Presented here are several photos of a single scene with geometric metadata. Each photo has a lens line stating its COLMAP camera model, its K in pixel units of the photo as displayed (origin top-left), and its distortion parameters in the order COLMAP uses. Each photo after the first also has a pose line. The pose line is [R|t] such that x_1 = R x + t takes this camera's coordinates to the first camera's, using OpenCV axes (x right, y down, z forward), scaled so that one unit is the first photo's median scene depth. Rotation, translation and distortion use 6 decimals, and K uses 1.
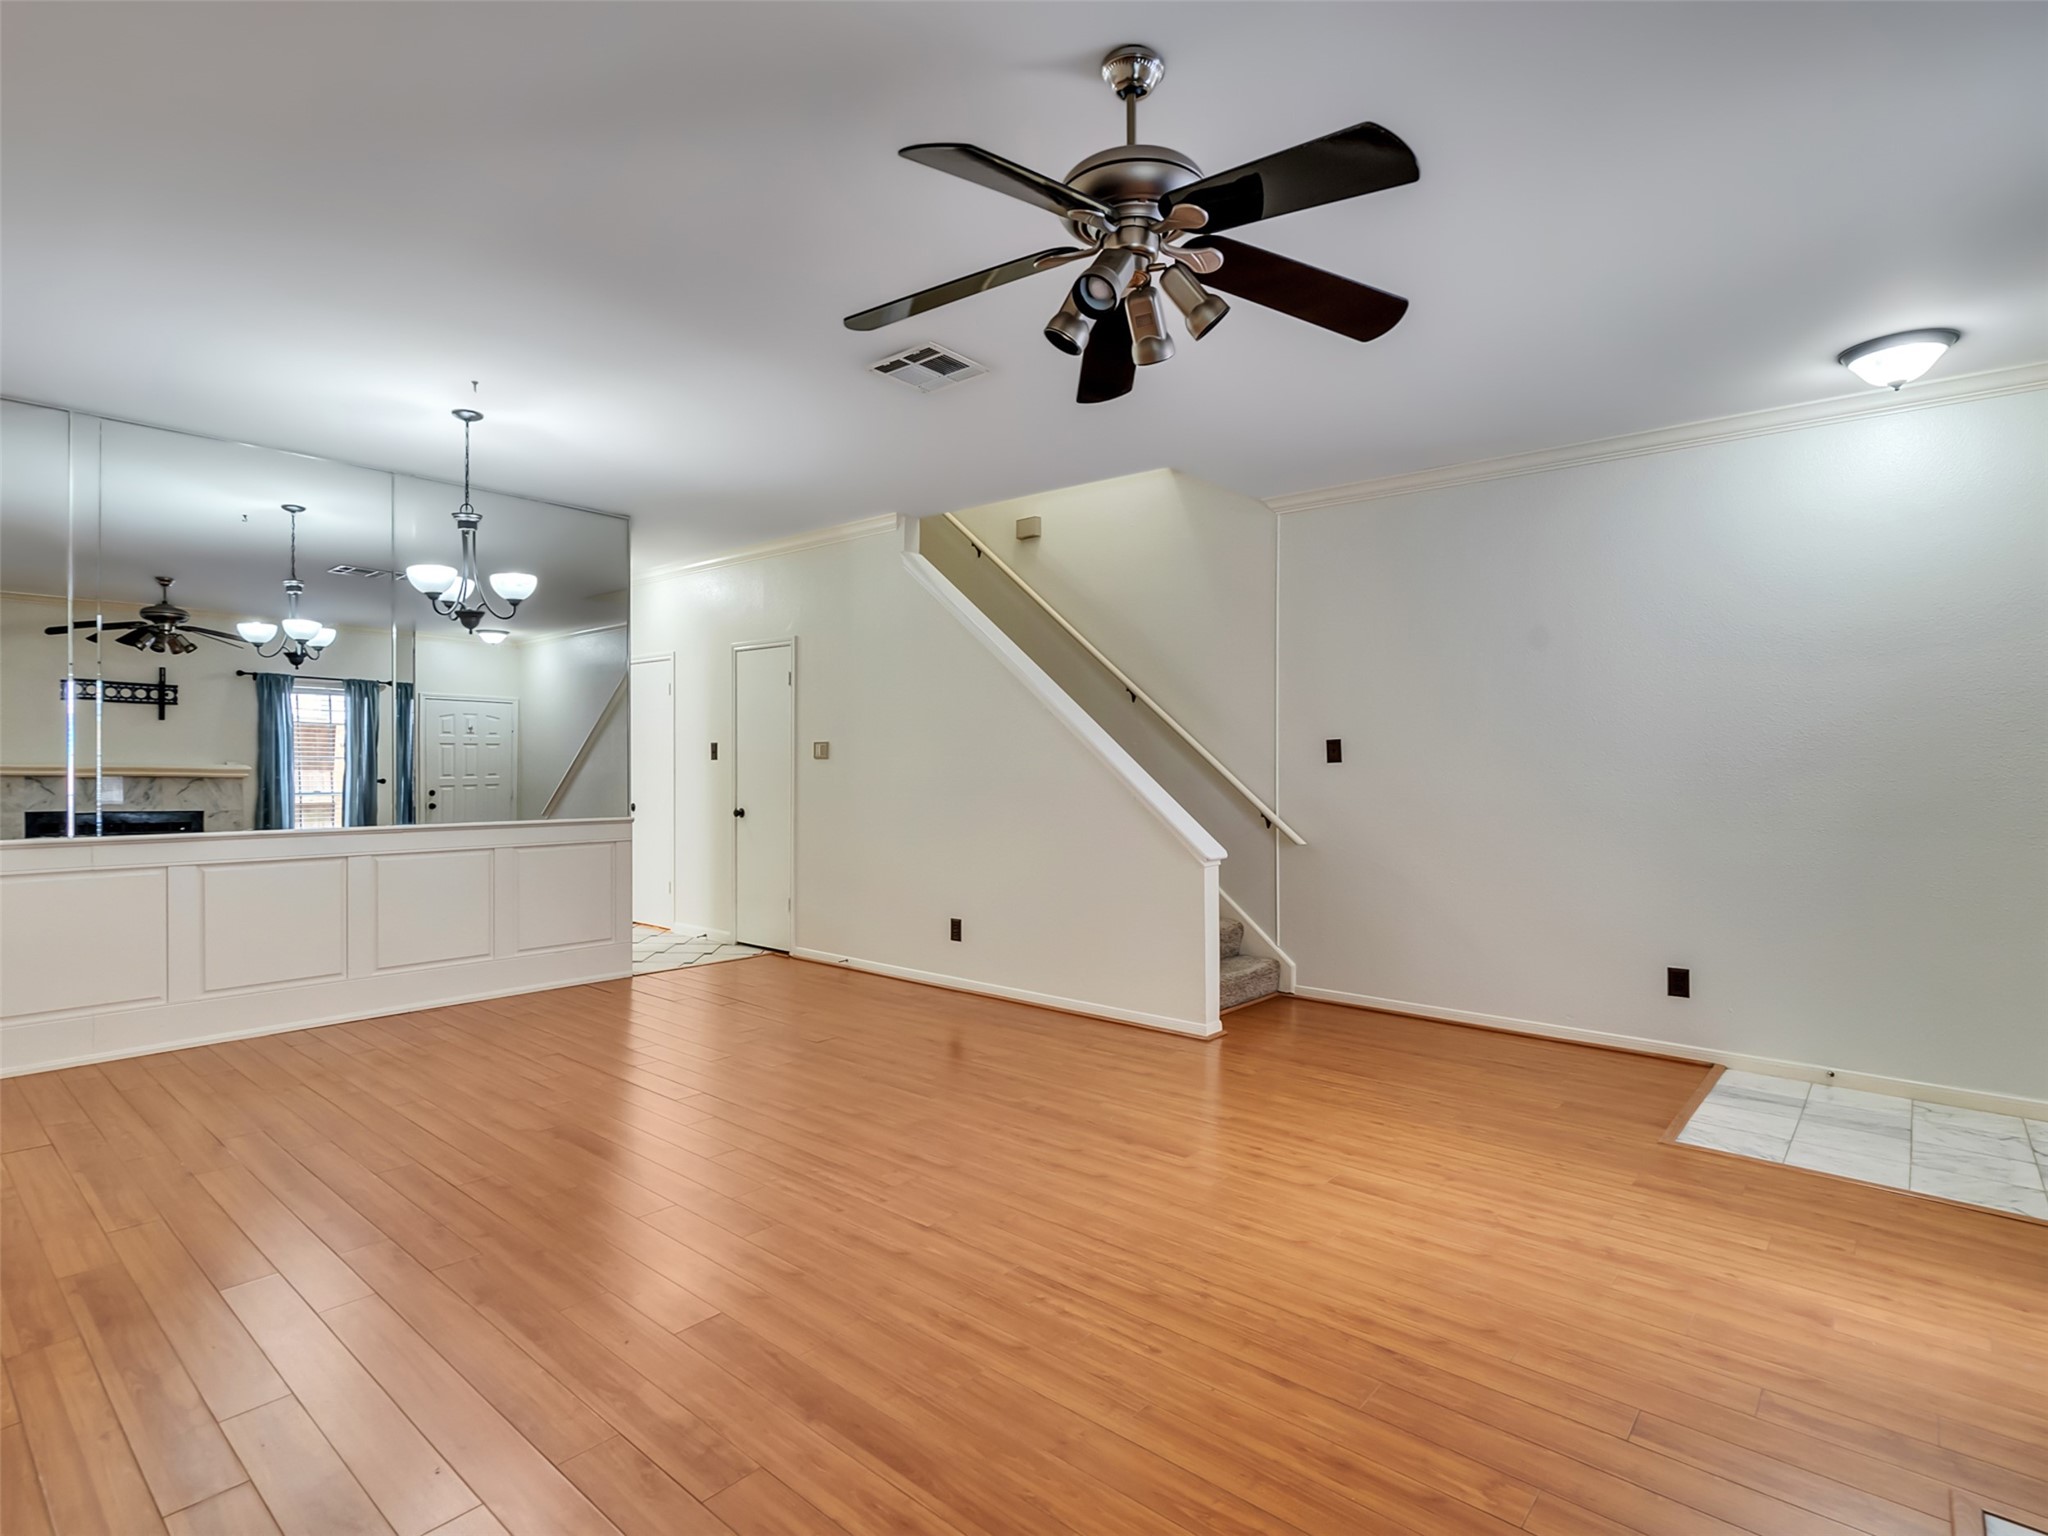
lens RADIAL K [[1051.0, 0, 1008.4], [0, 1051.0, 764.8], [0, 0, 1]] dist [-0.005782, 0.007425]
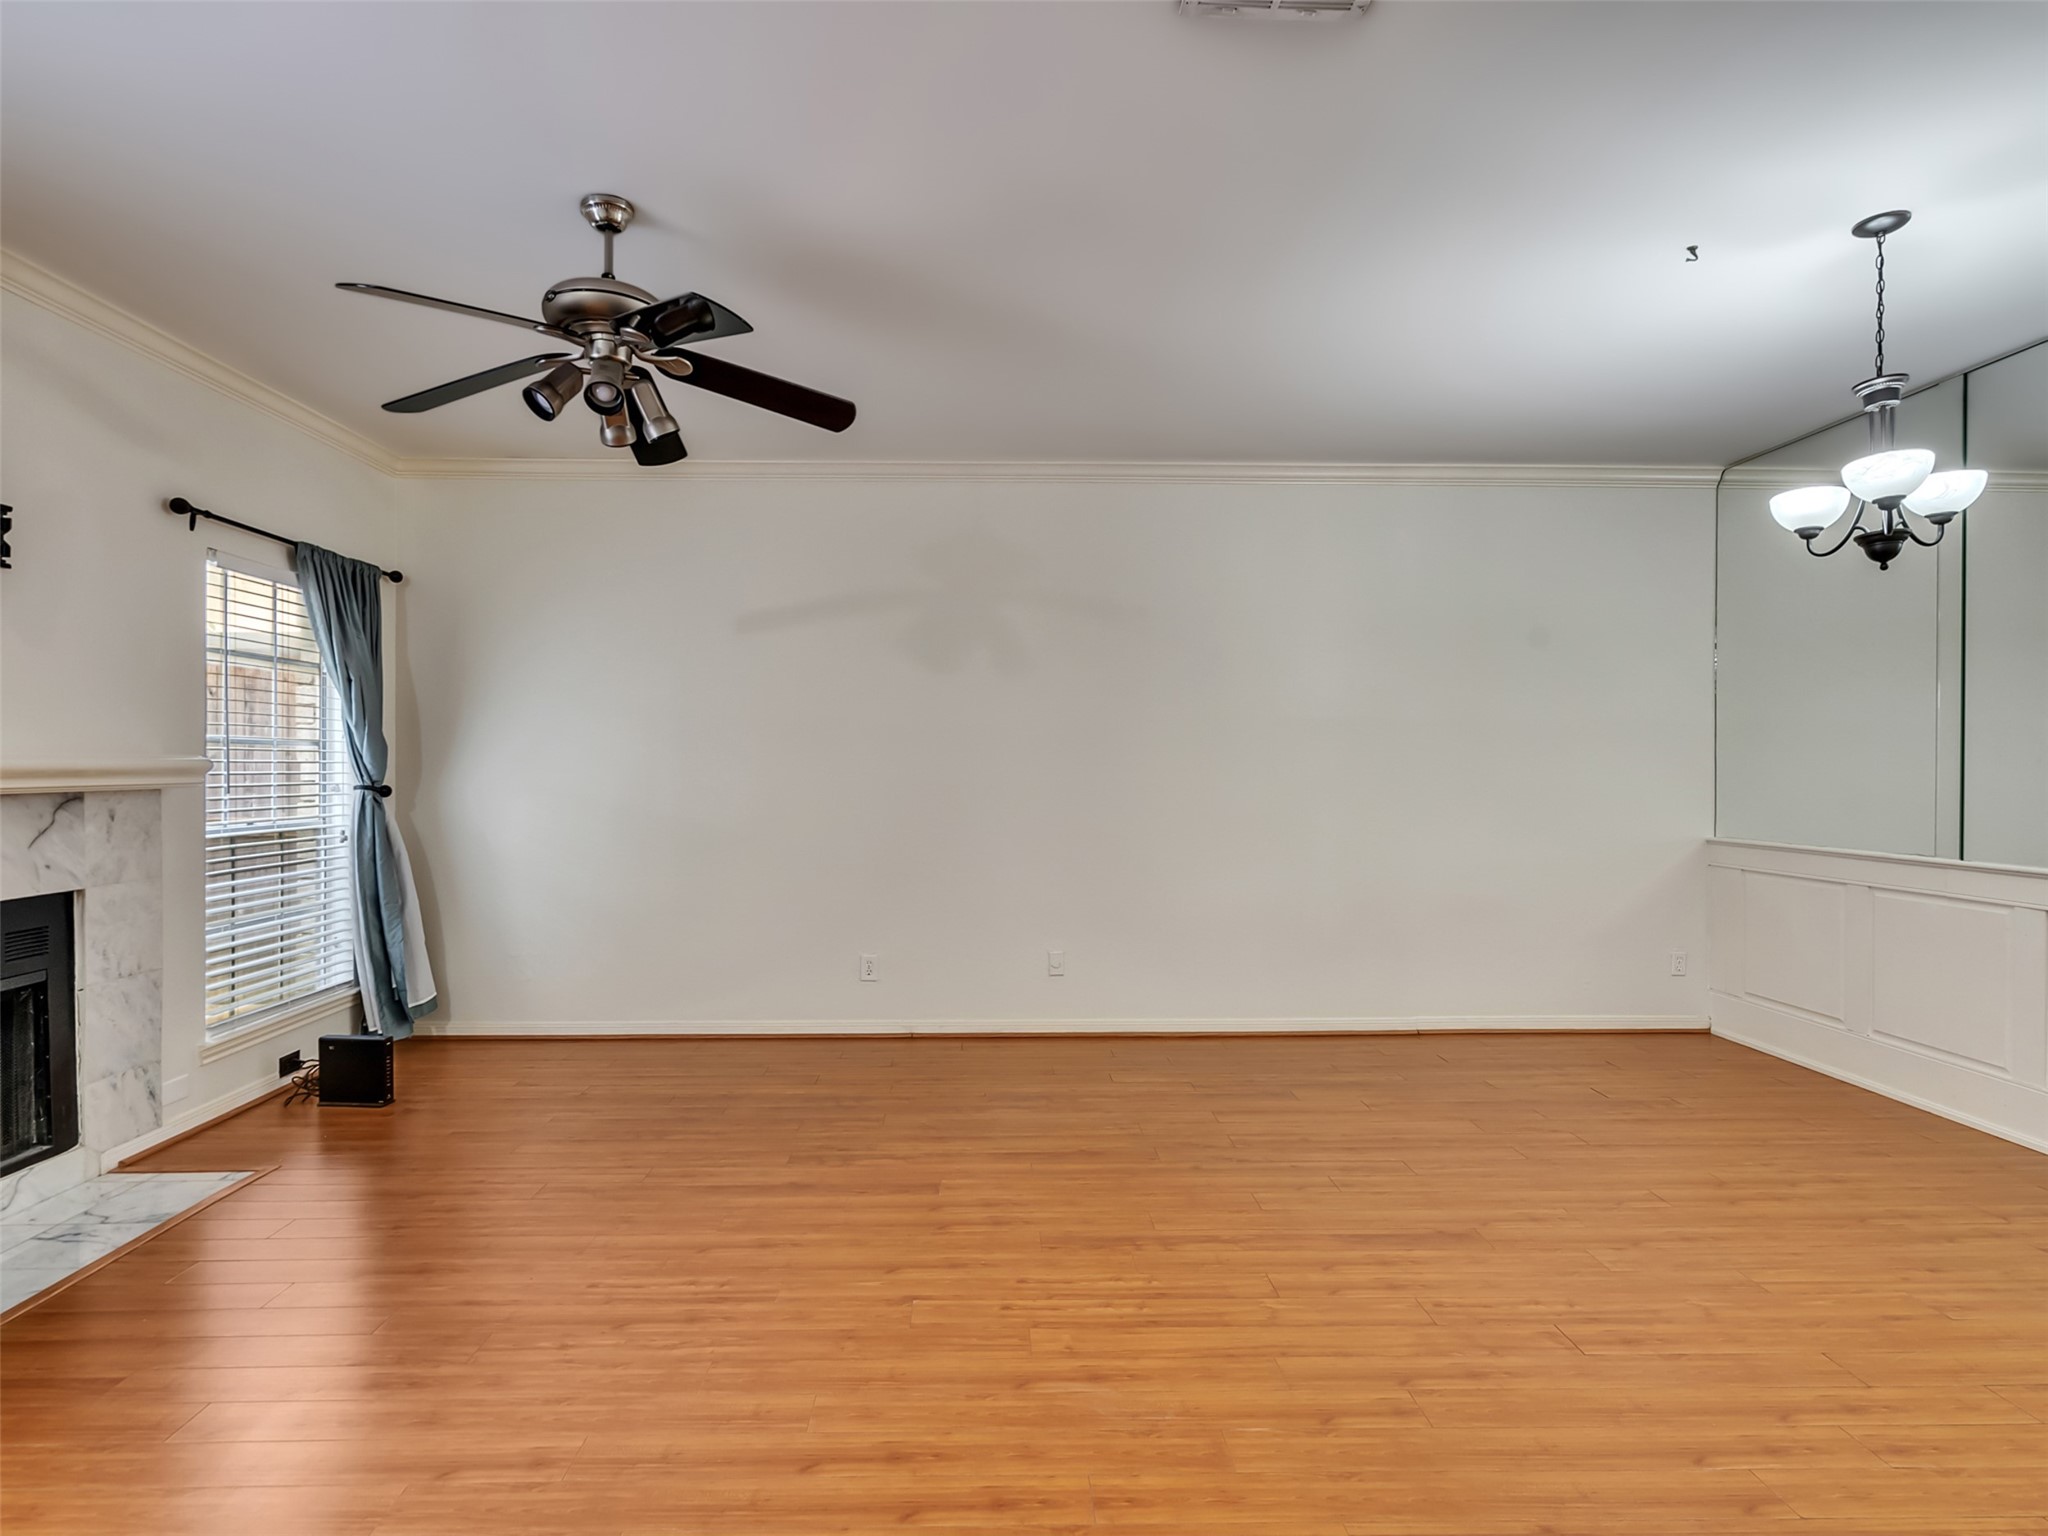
lens RADIAL K [[1051.0, 0, 1008.4], [0, 1051.0, 764.8], [0, 0, 1]] dist [-0.005782, 0.007425]
pose [[-0.737787, -0.006676, -0.675001, 0.215821], [-0.003873, 0.999976, -0.005657, -0.001087], [0.675023, -0.001560, -0.737795, 0.800301]]
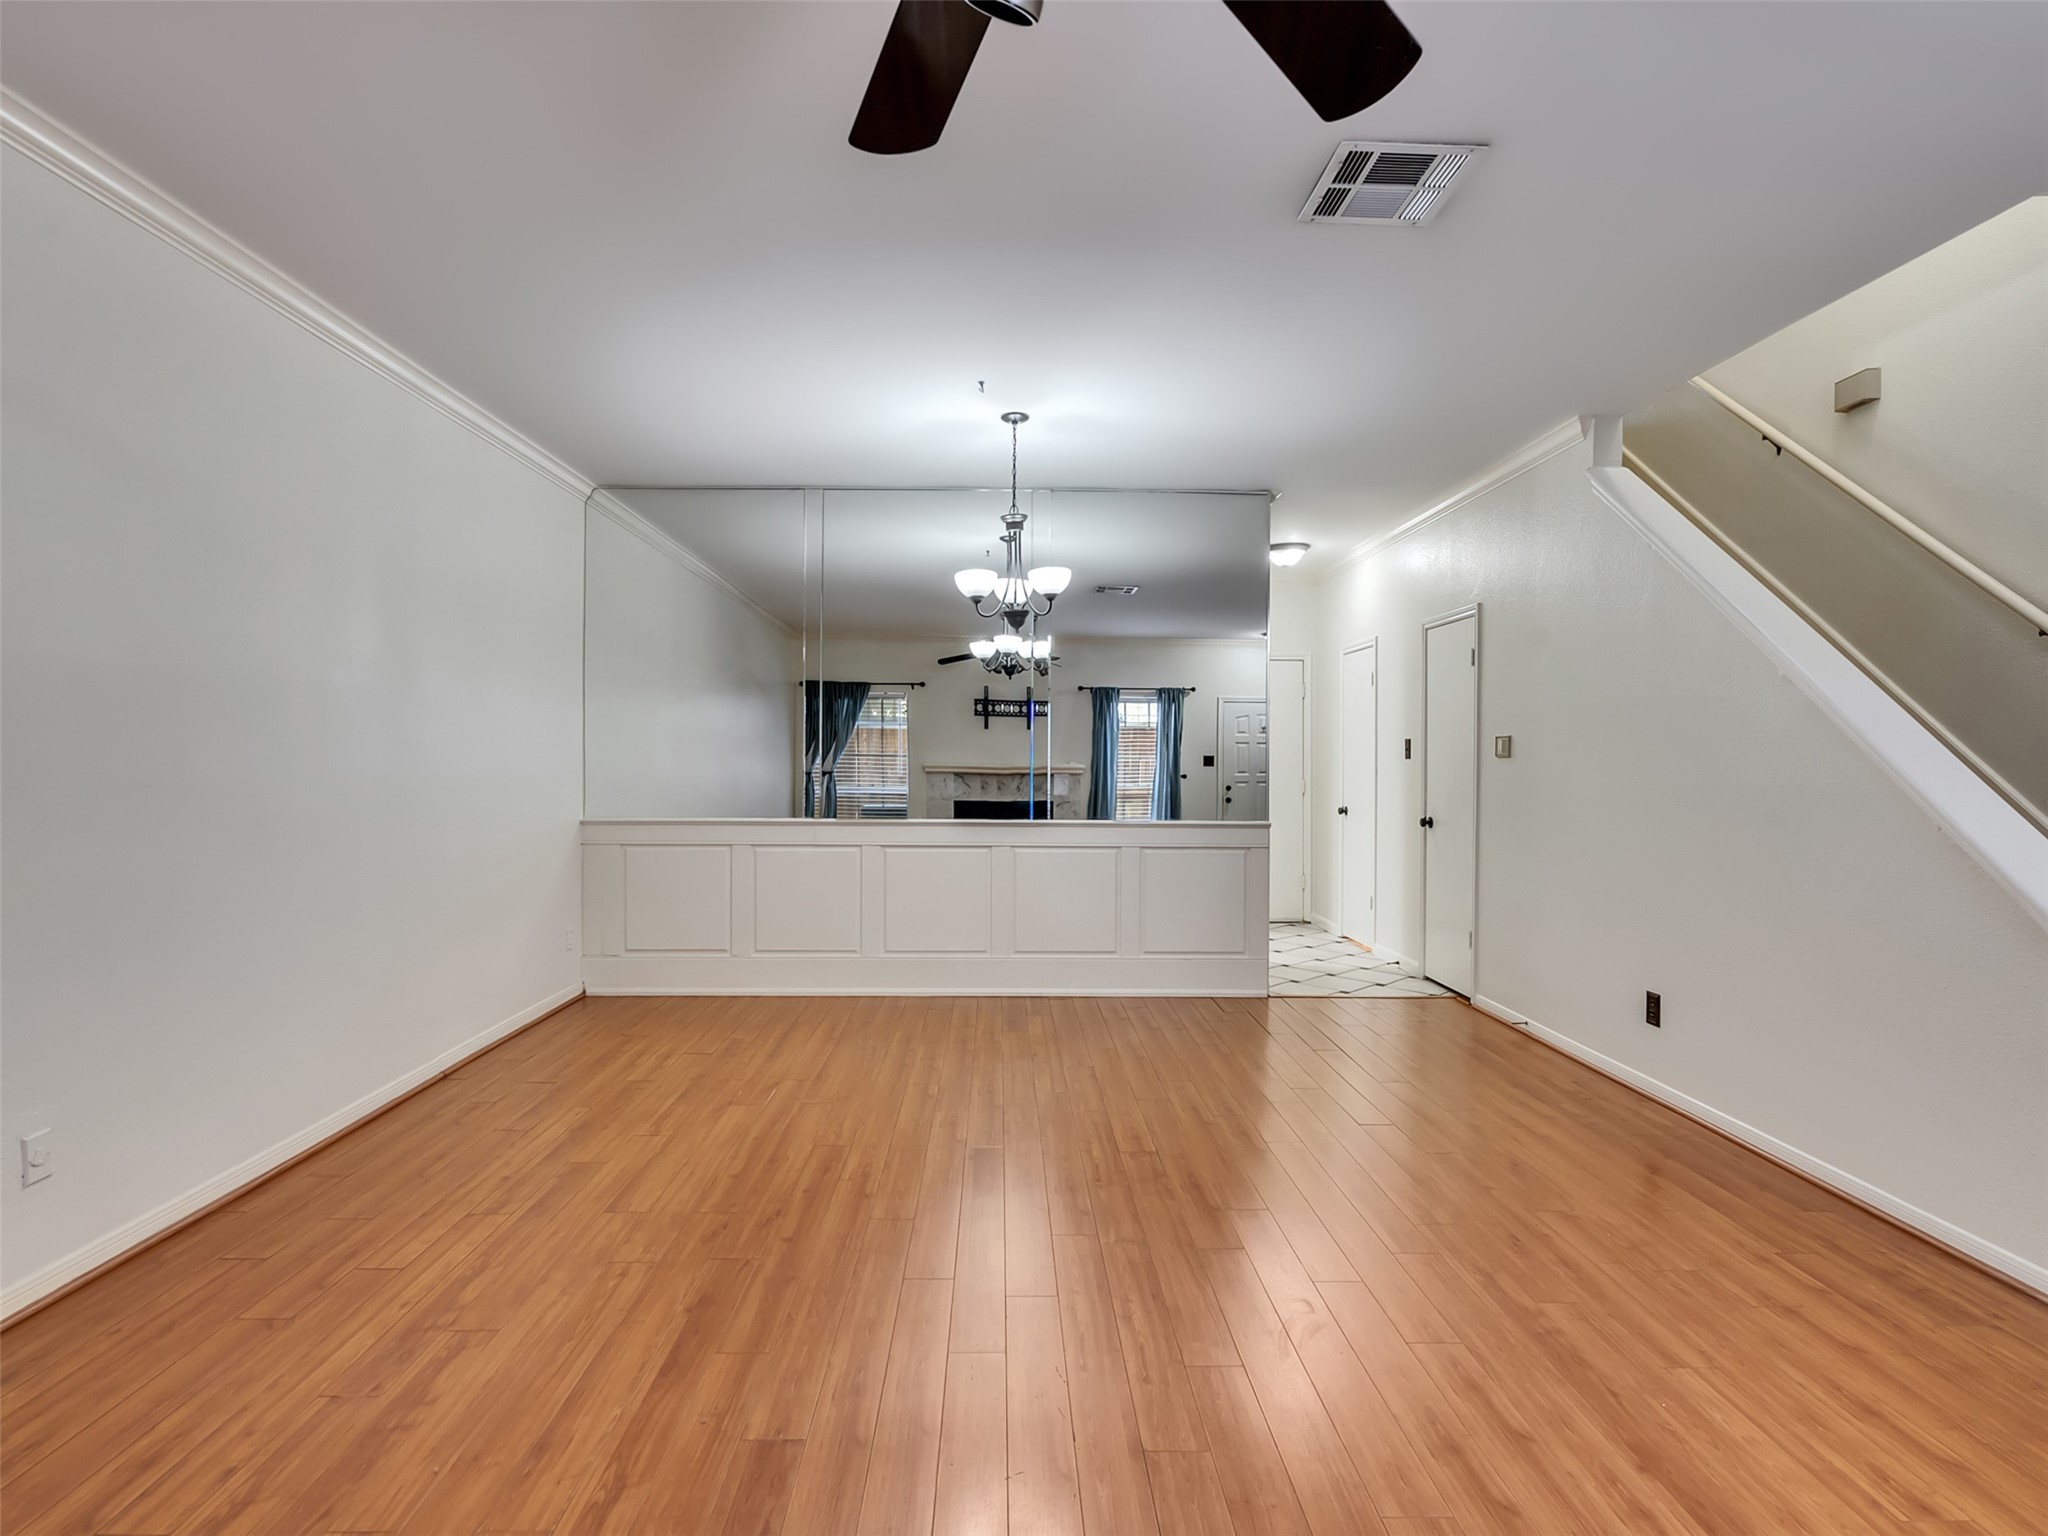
lens RADIAL K [[1051.0, 0, 1008.4], [0, 1051.0, 764.8], [0, 0, 1]] dist [-0.005782, 0.007425]
pose [[0.667604, 0.002807, -0.744511, 0.170656], [-0.003986, 0.999992, 0.000197, 0.001137], [0.744506, 0.002836, 0.667610, 0.229707]]
